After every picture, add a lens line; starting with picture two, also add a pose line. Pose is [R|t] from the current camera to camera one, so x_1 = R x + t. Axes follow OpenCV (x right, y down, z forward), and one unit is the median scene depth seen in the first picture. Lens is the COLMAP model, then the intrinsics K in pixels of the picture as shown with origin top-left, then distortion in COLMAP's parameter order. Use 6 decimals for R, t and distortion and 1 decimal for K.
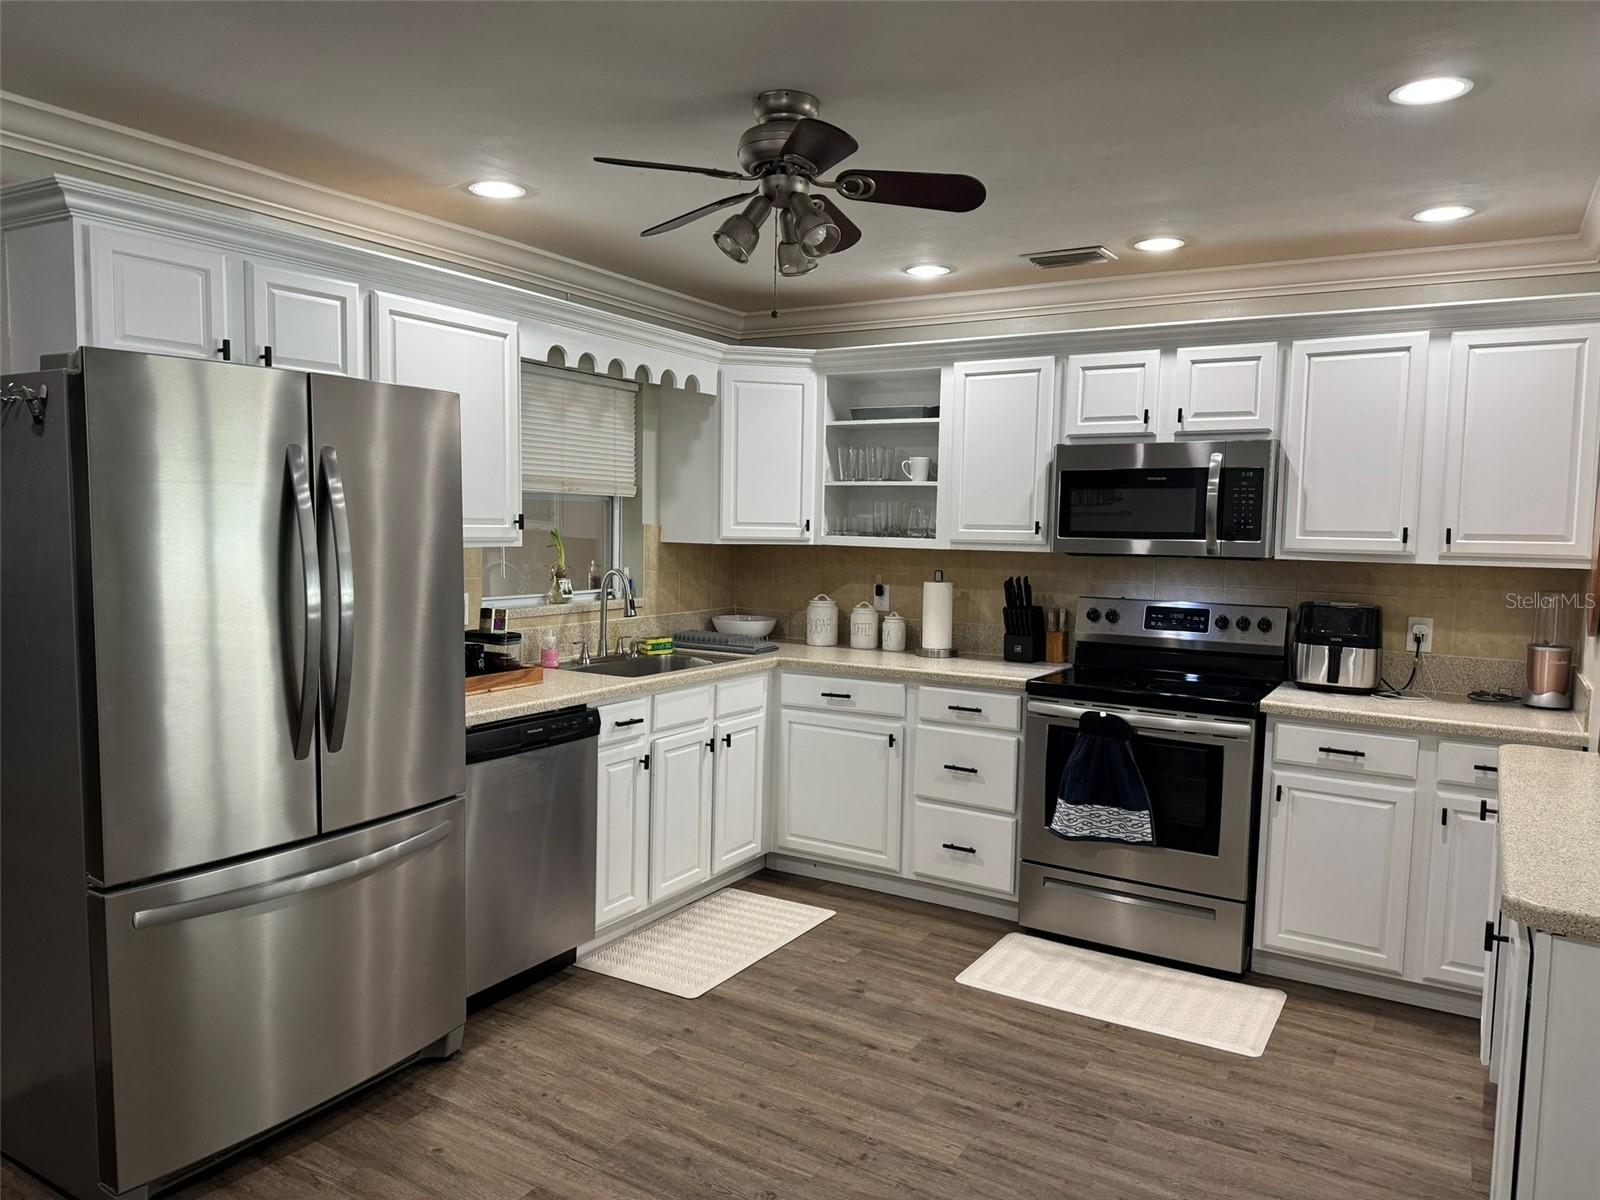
lens RADIAL K [[1129.5, 0, 800.0], [0, 1129.5, 600.0], [0, 0, 1]] dist [0.002820, -0.005908]
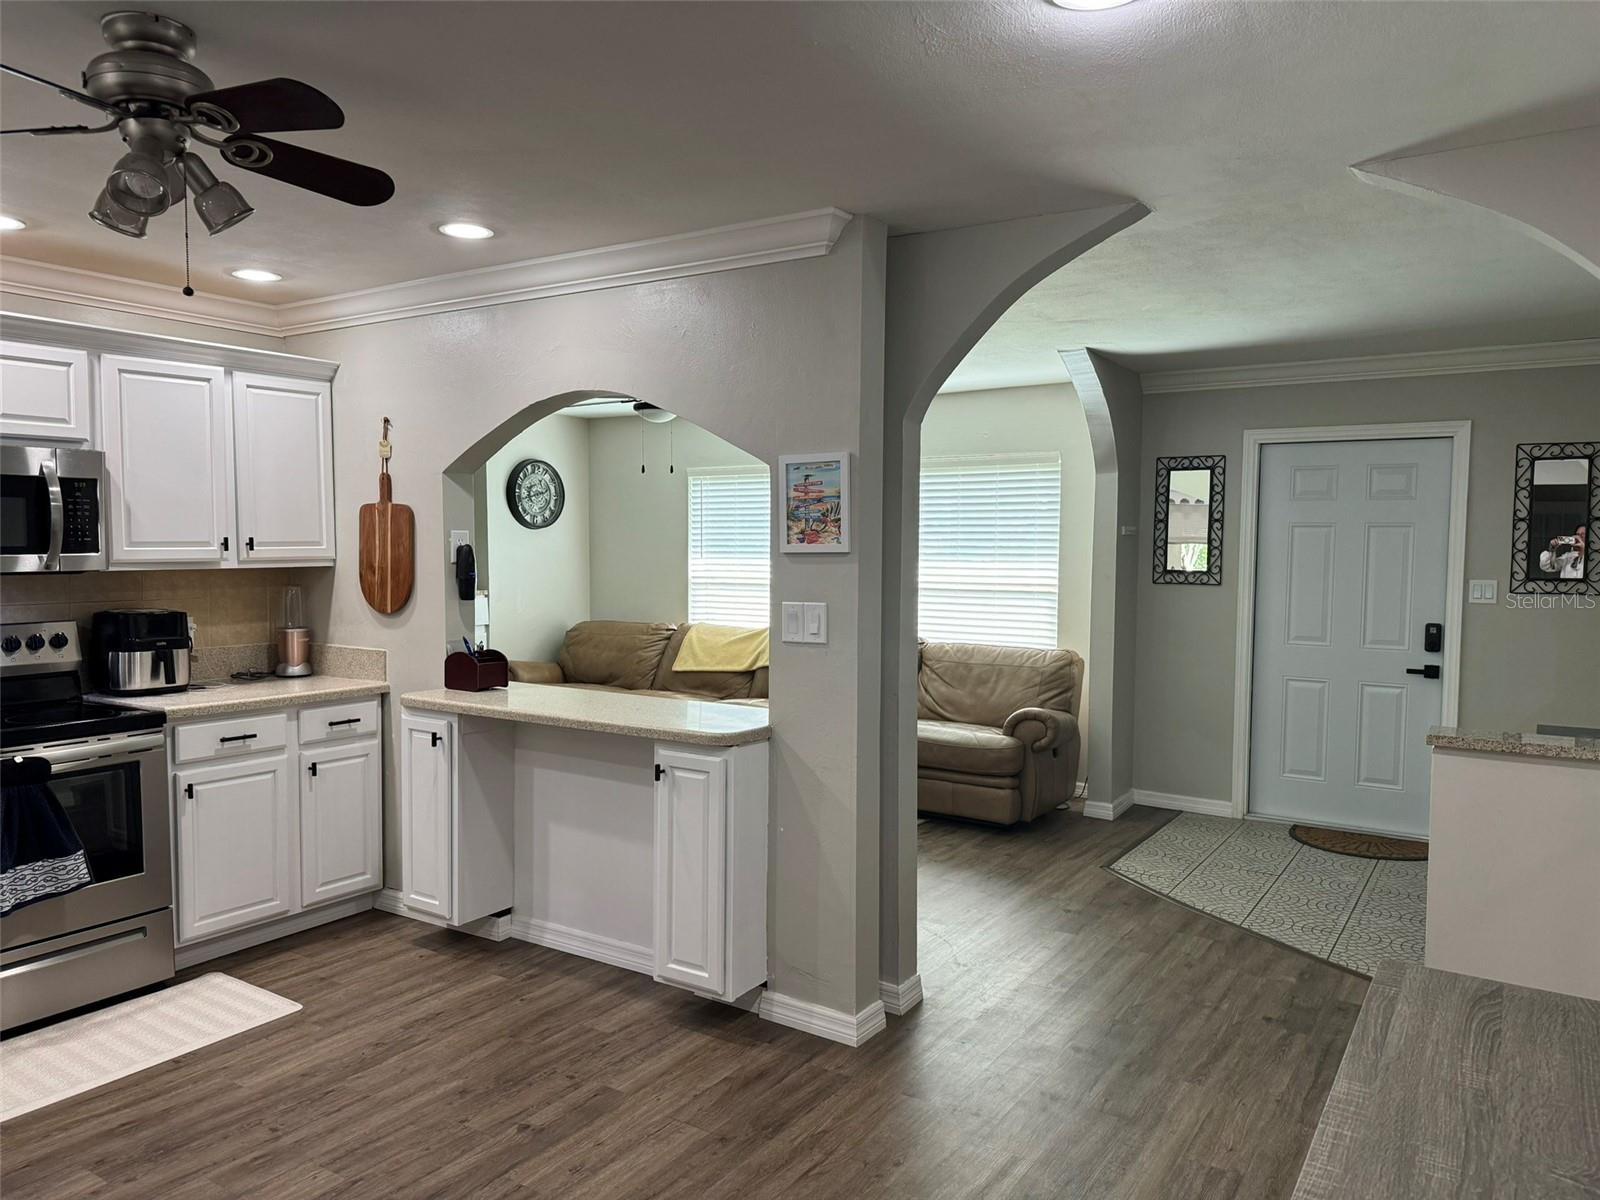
lens RADIAL K [[1129.5, 0, 800.0], [0, 1129.5, 600.0], [0, 0, 1]] dist [0.002820, -0.005908]
pose [[0.029461, -0.071891, 0.996977, -0.597814], [0.071658, 0.994996, 0.069631, -0.039029], [-0.996994, 0.069390, 0.034465, 0.385406]]
